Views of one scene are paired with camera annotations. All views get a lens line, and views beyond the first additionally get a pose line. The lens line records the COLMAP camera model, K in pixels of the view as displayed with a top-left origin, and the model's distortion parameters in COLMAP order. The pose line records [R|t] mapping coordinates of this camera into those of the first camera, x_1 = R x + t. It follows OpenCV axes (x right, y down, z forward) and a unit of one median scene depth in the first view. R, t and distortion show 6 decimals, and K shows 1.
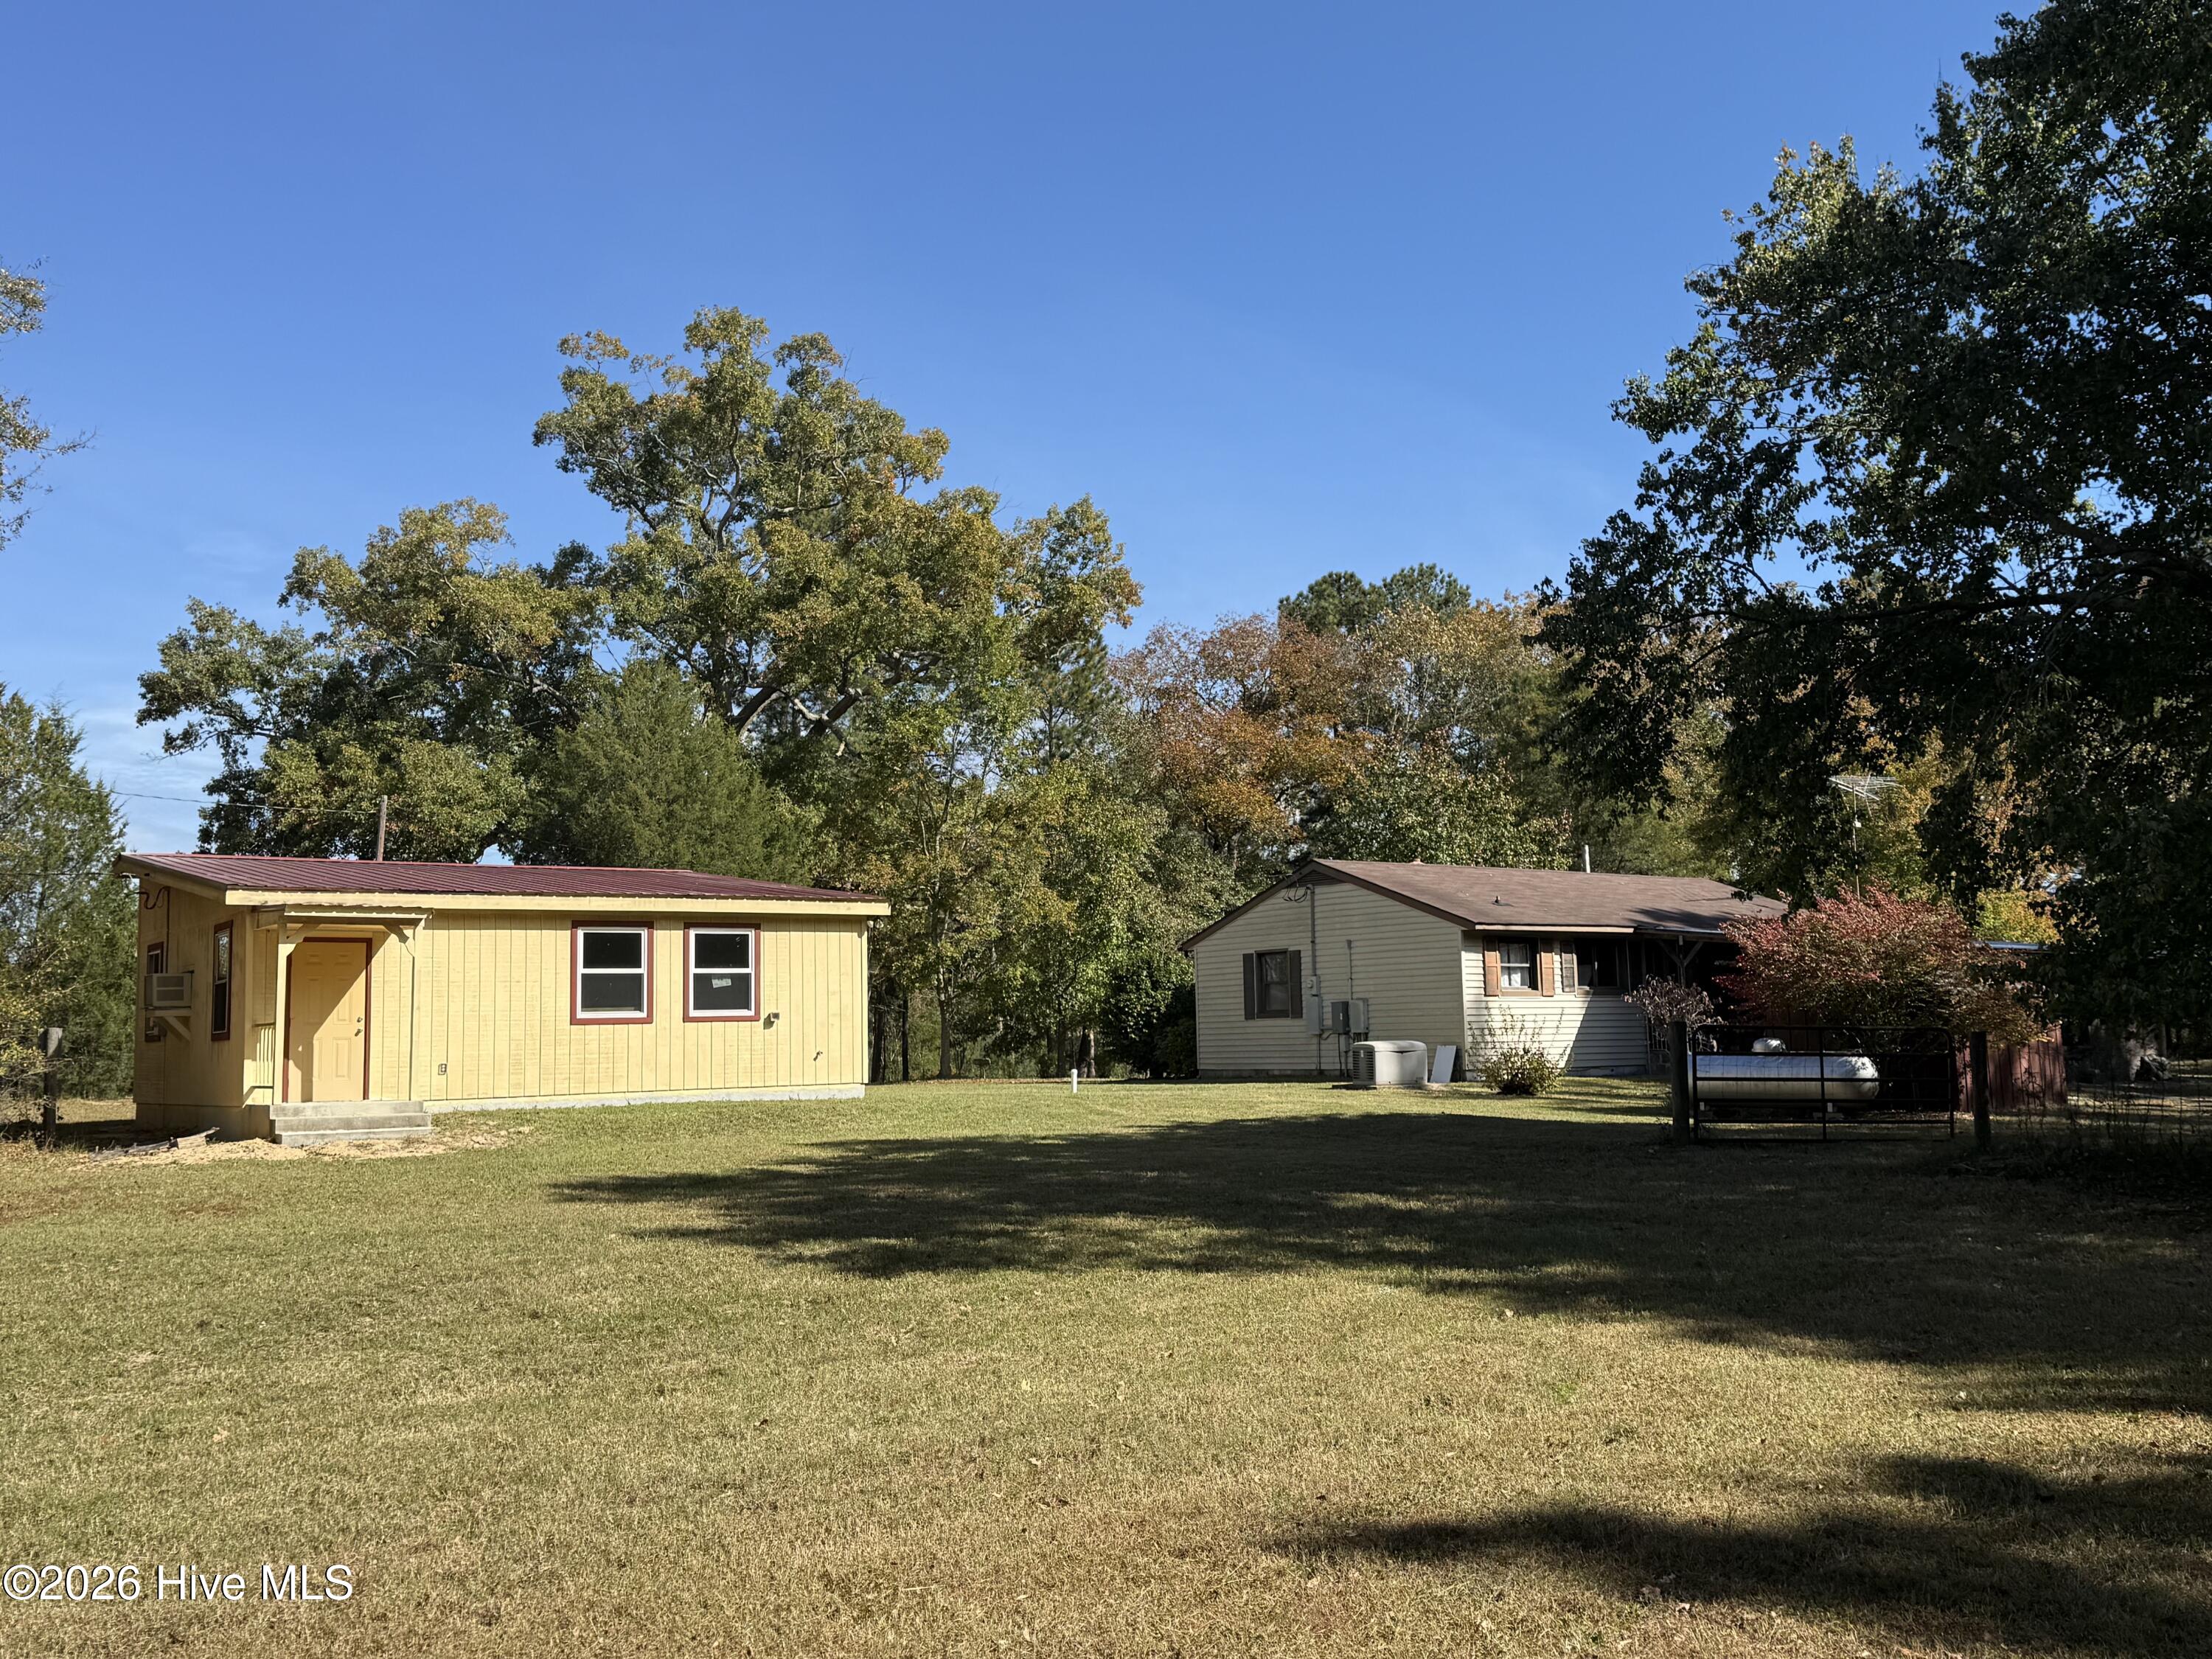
lens RADIAL K [[2082.2, 0, 1105.4], [0, 2082.2, 831.0], [0, 0, 1]] dist [0.029544, 0.000000]
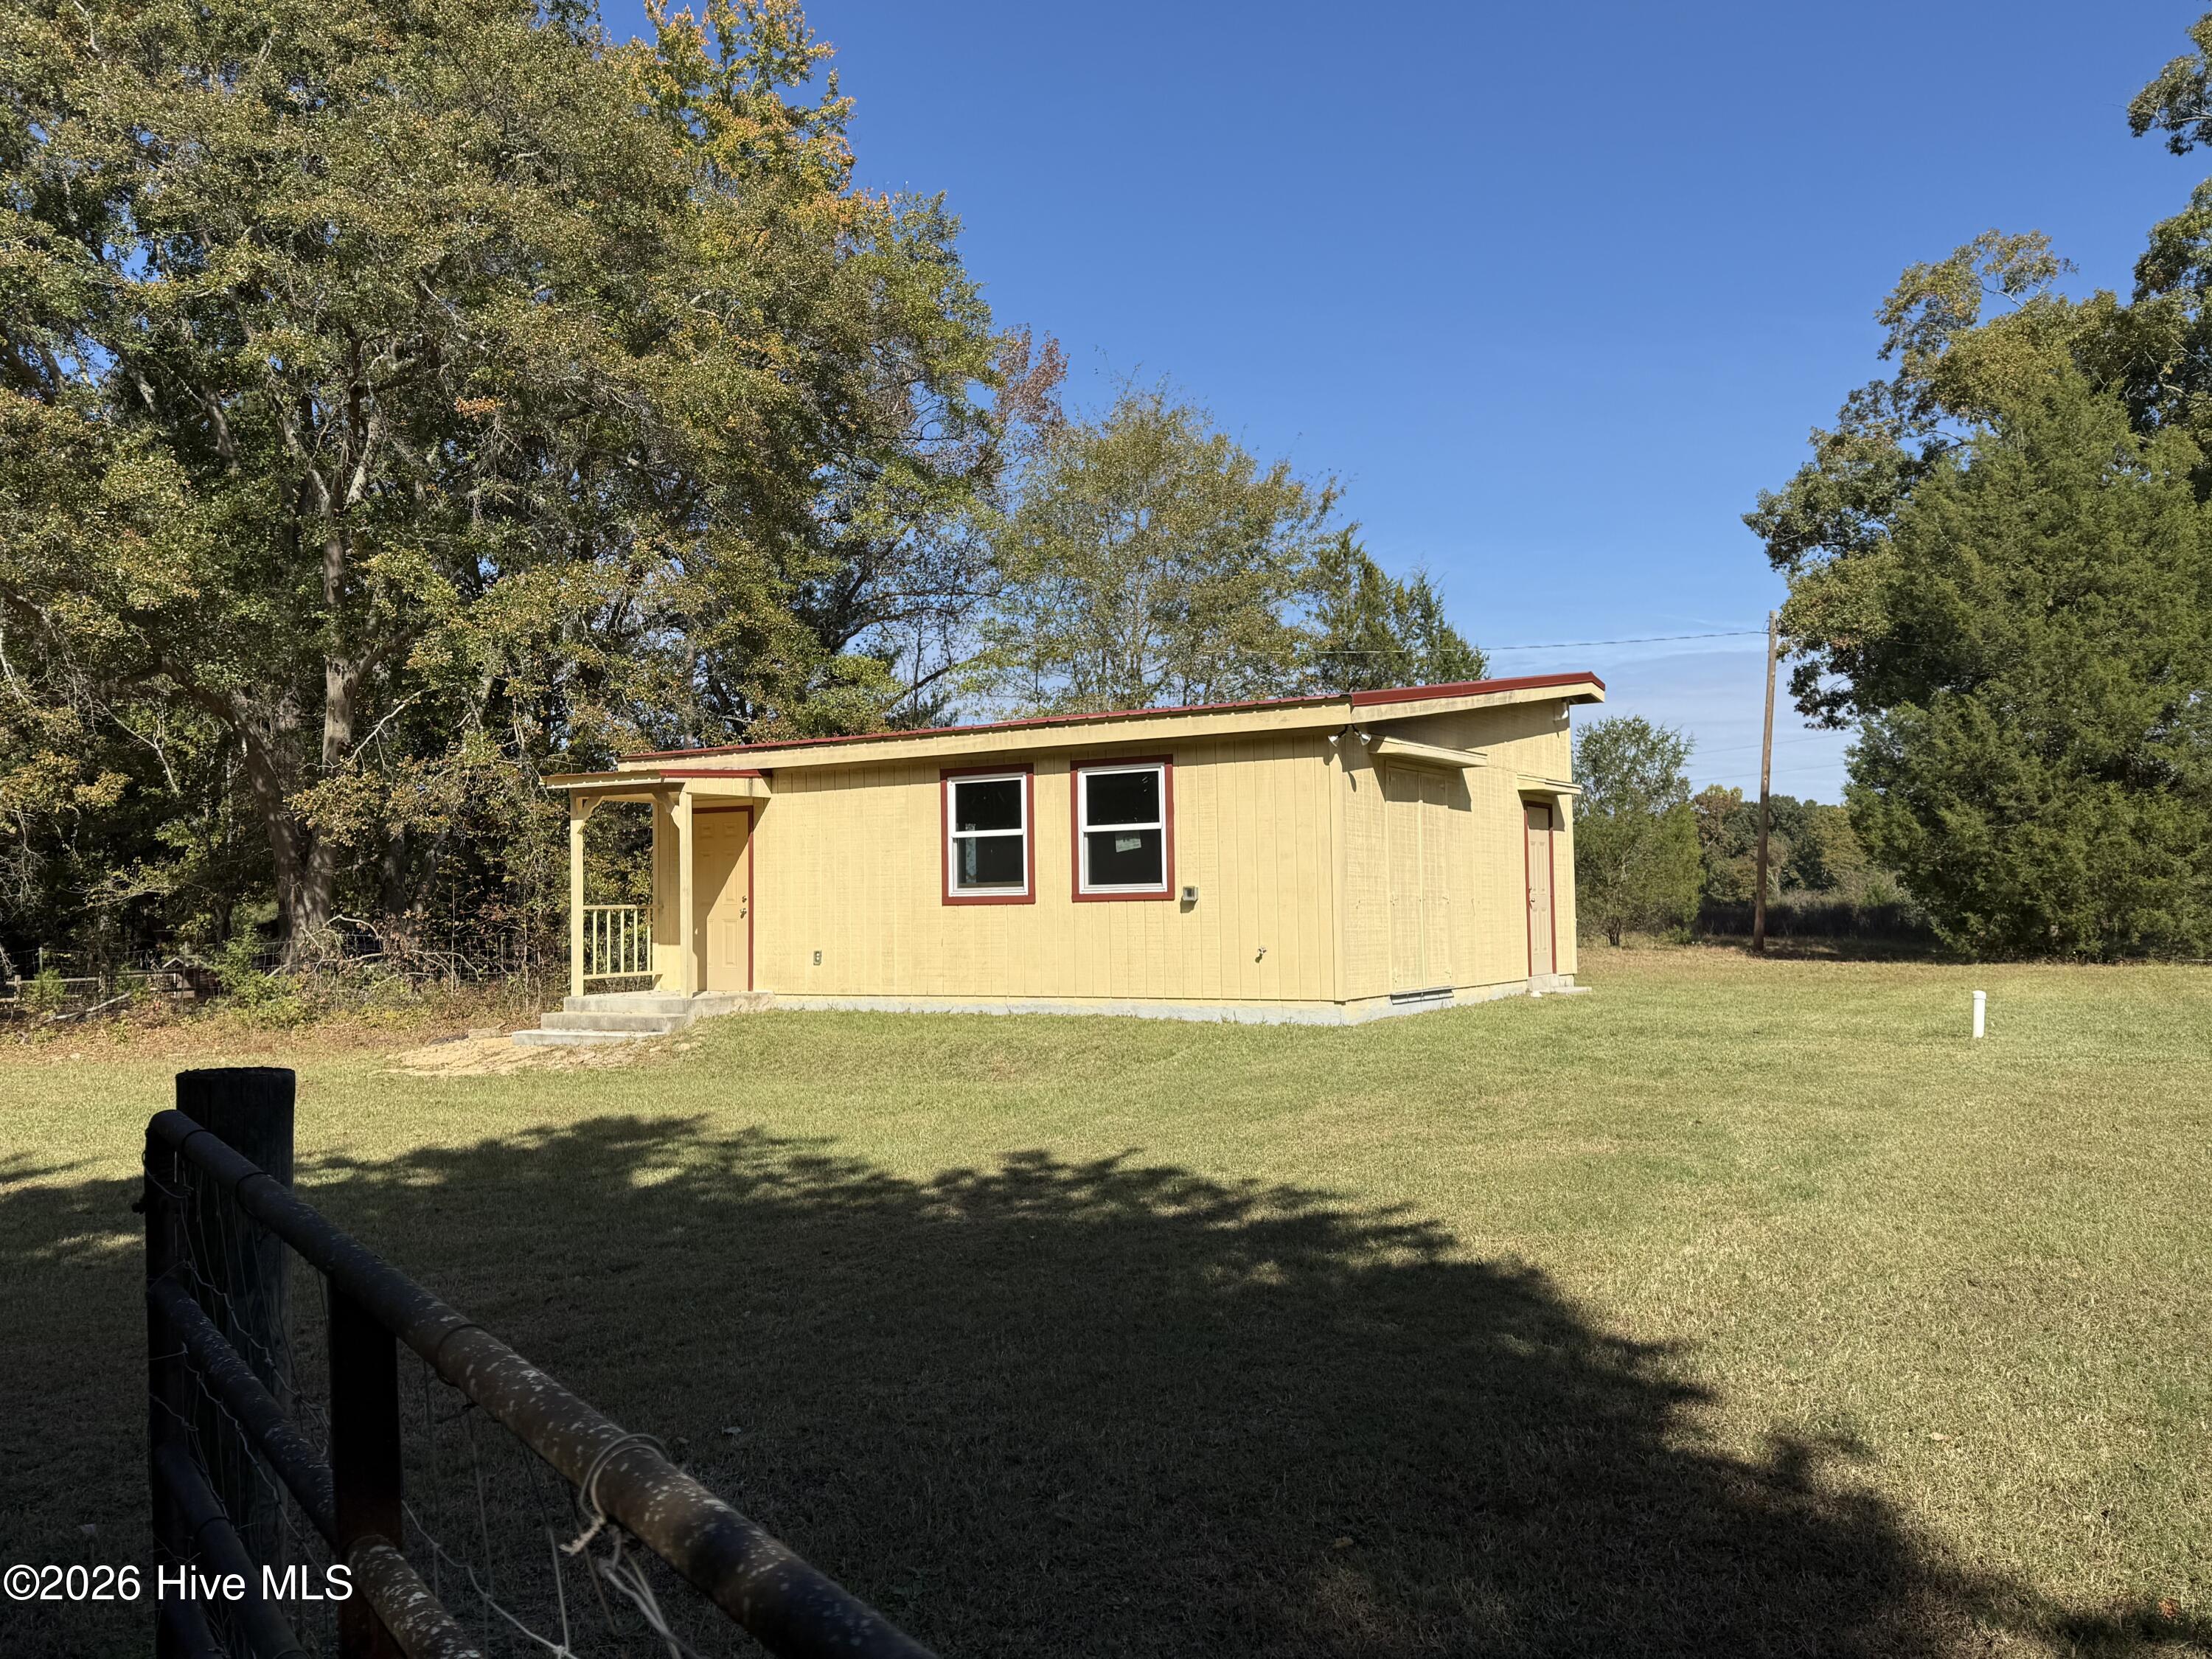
lens RADIAL K [[1753.0, 0, 1105.9], [0, 1753.0, 828.9], [0, 0, 1]] dist [0.004043, 0.000671]
pose [[0.394419, -0.029335, -0.918462, 0.344116], [0.093153, 0.995618, 0.008204, 0.062650], [0.914197, -0.088794, 0.395423, 0.770633]]
